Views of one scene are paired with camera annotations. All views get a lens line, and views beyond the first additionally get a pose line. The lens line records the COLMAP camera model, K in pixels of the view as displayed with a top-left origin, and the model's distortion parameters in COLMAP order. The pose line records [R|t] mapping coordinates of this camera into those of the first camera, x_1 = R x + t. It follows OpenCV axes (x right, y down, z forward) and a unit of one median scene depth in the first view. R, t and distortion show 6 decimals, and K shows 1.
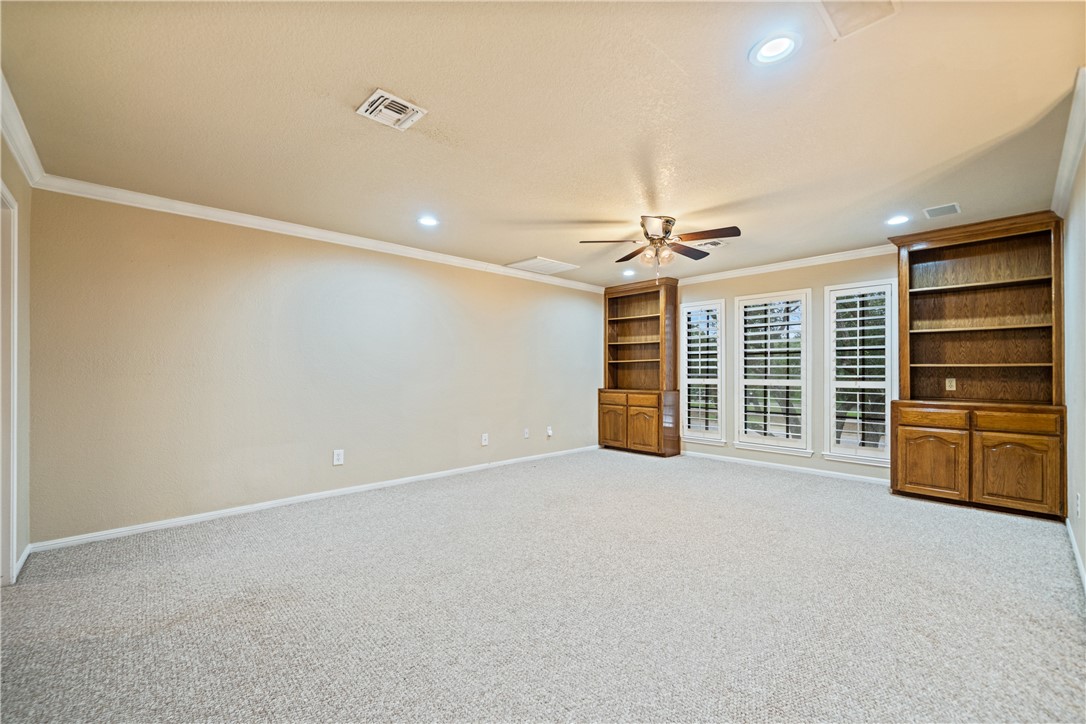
lens RADIAL K [[445.8, 0, 548.1], [0, 445.8, 371.8], [0, 0, 1]] dist [-0.001184, 0.000832]
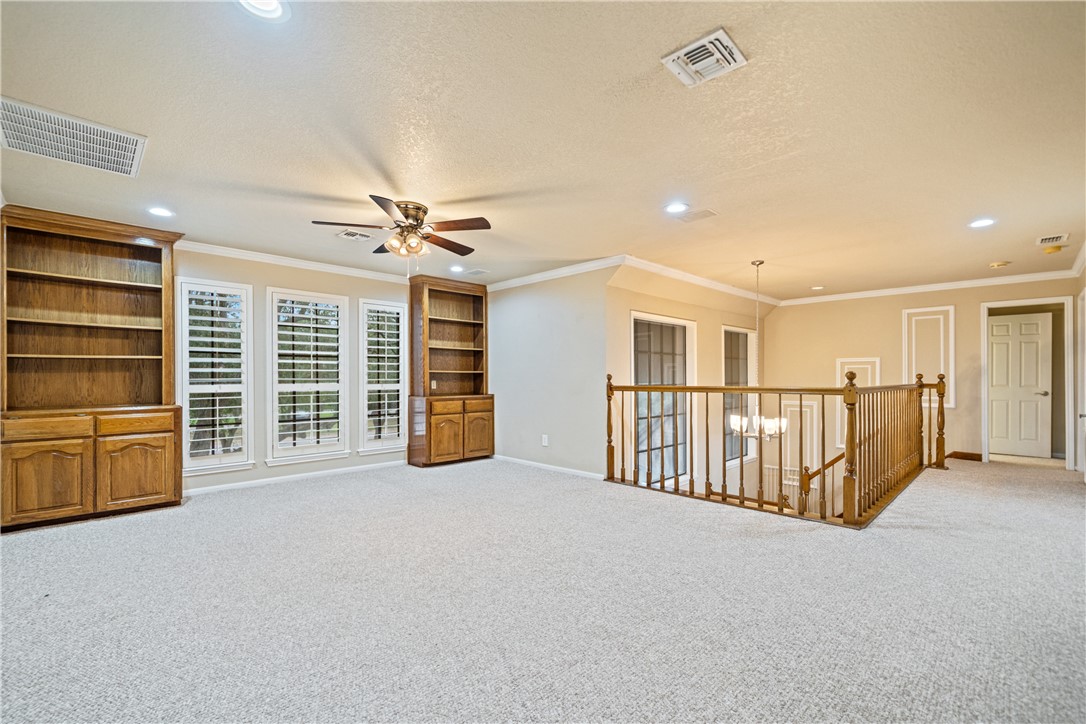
lens RADIAL K [[445.8, 0, 562.5], [0, 445.8, 373.2], [0, 0, 1]] dist [-0.001184, 0.000832]
pose [[-0.020029, 0.005033, 0.999787, -0.416975], [-0.000989, 0.999987, -0.005054, -0.001410], [-0.999799, -0.001090, -0.020023, 0.451269]]
